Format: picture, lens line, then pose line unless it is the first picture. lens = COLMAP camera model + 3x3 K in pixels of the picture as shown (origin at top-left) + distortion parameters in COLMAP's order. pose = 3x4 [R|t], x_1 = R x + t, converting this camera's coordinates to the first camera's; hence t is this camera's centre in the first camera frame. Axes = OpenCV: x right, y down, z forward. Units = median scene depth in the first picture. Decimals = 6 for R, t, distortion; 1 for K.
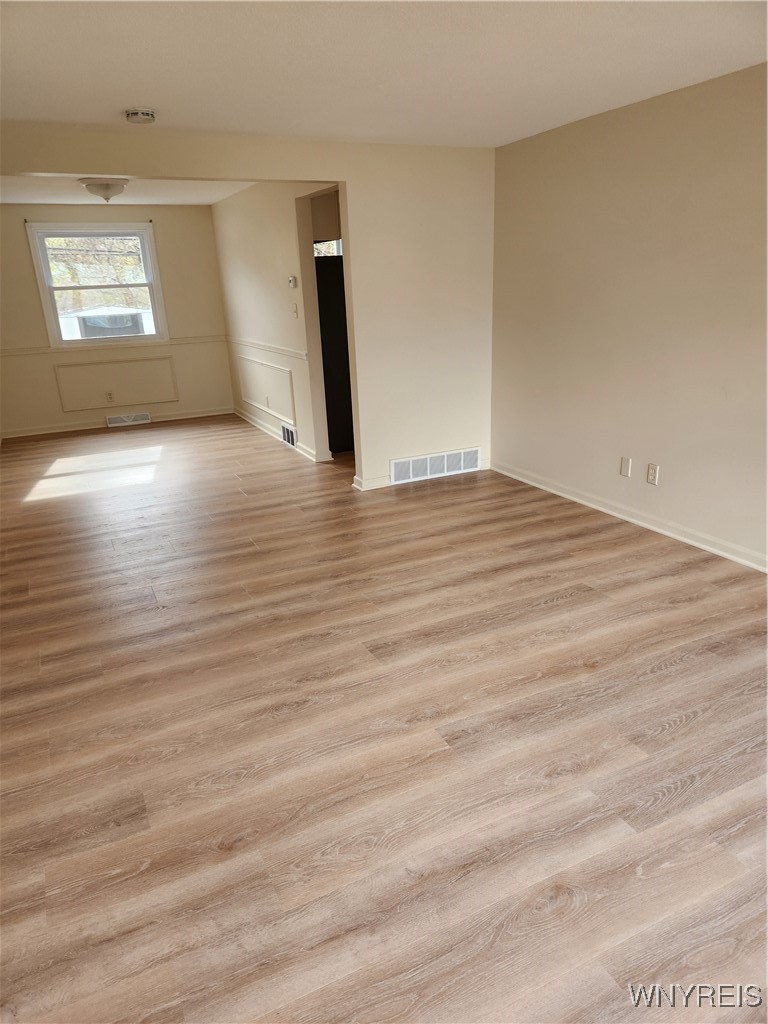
lens RADIAL K [[695.3, 0, 382.1], [0, 695.3, 517.6], [0, 0, 1]] dist [0.100929, -0.102393]
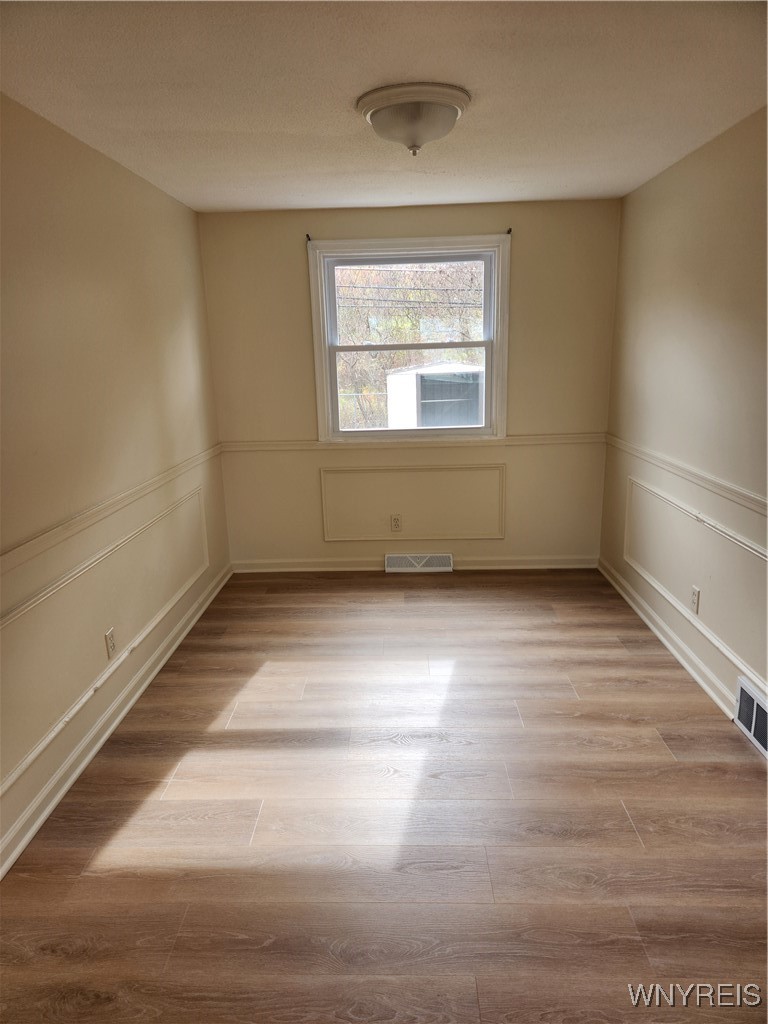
lens RADIAL K [[695.3, 0, 382.1], [0, 695.3, 517.6], [0, 0, 1]] dist [0.100929, -0.102393]
pose [[0.894345, 0.129792, -0.428136, -0.143964], [-0.159697, 0.986563, -0.034514, -0.156303], [0.417903, 0.099239, 0.903055, 0.463525]]
